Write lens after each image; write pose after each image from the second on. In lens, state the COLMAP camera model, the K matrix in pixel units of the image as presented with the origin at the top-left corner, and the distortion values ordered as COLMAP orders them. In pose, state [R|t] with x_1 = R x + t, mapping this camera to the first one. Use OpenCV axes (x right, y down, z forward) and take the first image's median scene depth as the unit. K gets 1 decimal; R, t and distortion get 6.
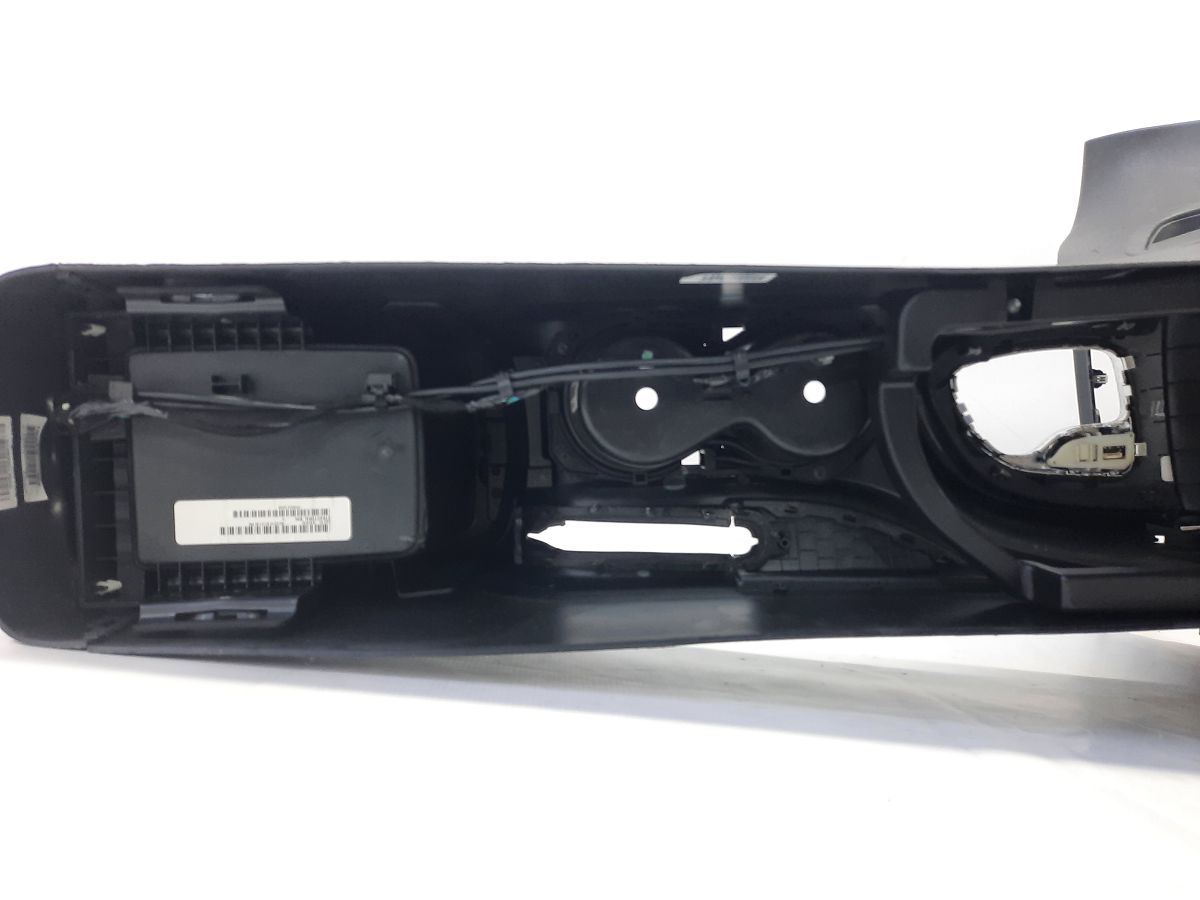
lens RADIAL K [[867.8, 0, 600.0], [0, 867.8, 450.0], [0, 0, 1]] dist [0.070784, -0.094103]
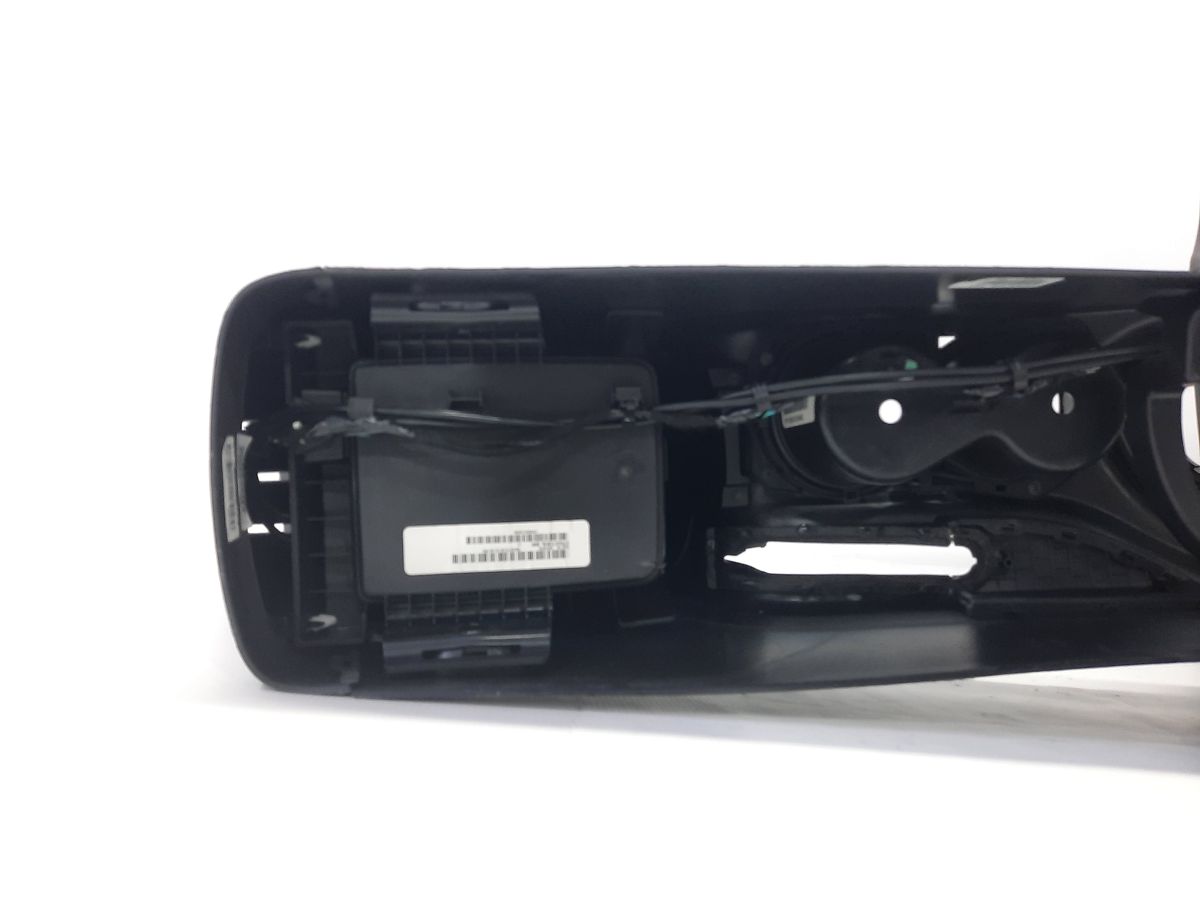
lens RADIAL K [[867.8, 0, 600.0], [0, 867.8, 450.0], [0, 0, 1]] dist [0.070784, -0.094103]
pose [[0.998531, -0.008882, 0.053454, -0.324832], [0.009748, 0.999825, -0.015953, -0.005814], [-0.053303, 0.016451, 0.998443, 0.077231]]
